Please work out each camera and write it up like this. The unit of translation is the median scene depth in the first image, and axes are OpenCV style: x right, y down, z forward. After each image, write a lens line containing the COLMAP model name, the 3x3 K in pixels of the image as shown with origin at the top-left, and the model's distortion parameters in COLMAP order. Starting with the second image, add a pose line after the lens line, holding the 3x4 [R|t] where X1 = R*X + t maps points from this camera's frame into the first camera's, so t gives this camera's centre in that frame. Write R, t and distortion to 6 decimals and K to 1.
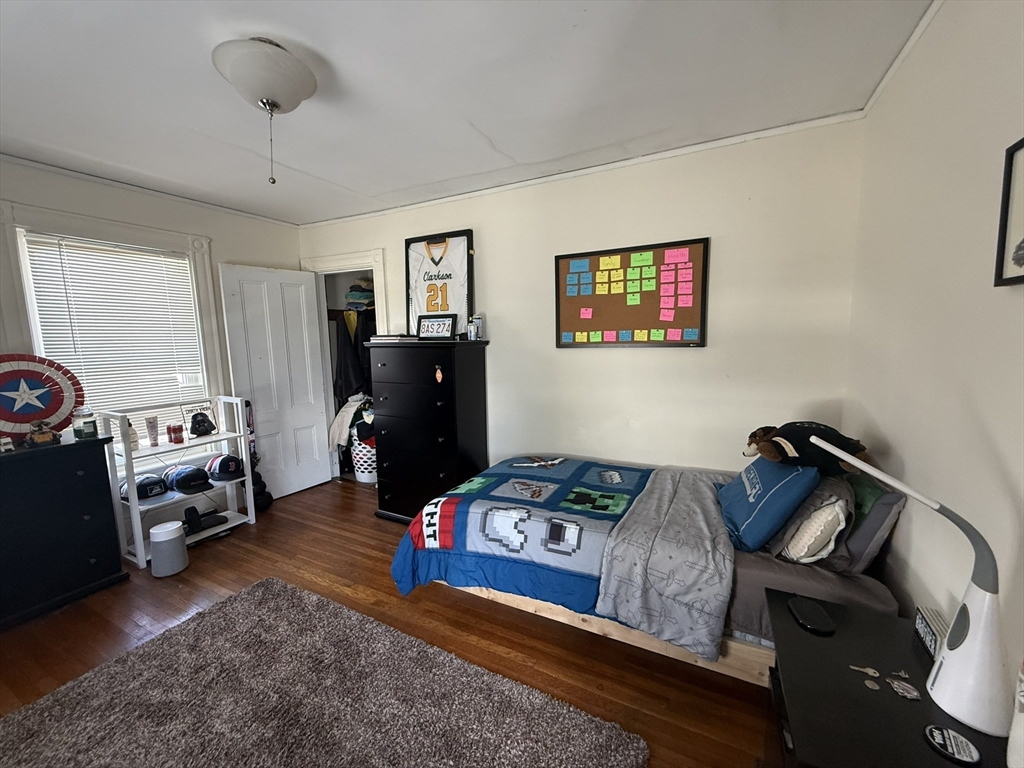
lens RADIAL K [[411.1, 0, 510.0], [0, 411.1, 384.9], [0, 0, 1]] dist [-0.000732, 0.001043]
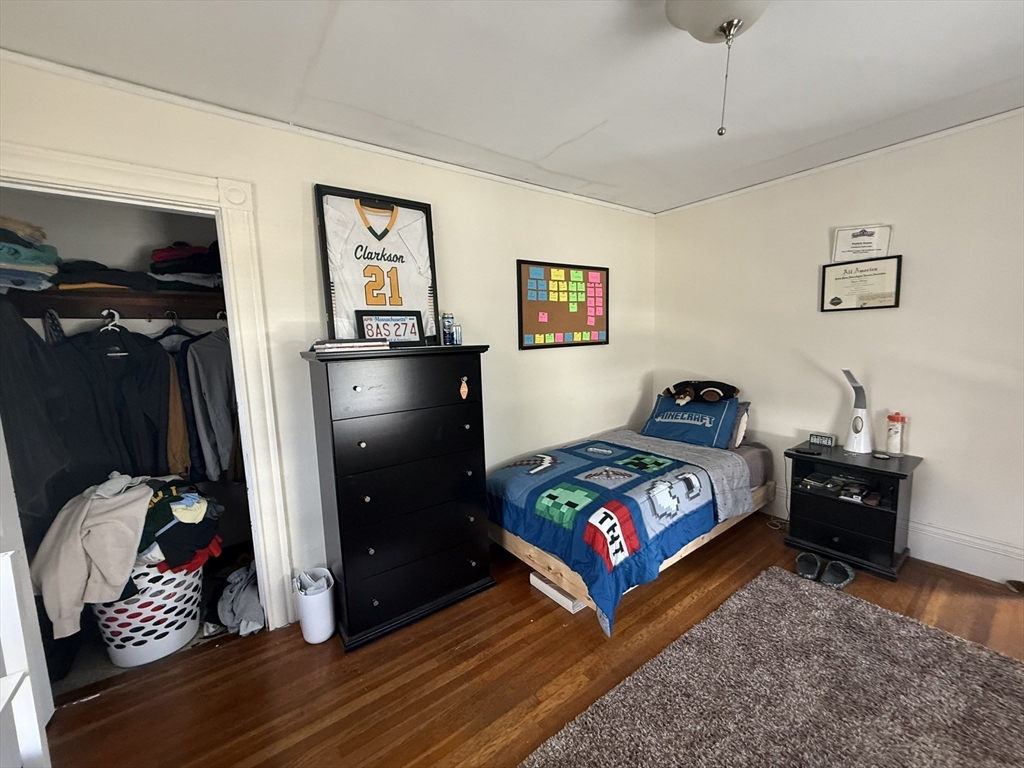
lens RADIAL K [[411.1, 0, 509.0], [0, 411.1, 385.1], [0, 0, 1]] dist [-0.000732, 0.001043]
pose [[0.437103, -0.103296, 0.893460, -0.877987], [0.136160, 0.989534, 0.047790, -0.060926], [-0.889045, 0.100764, 0.446593, 0.624841]]
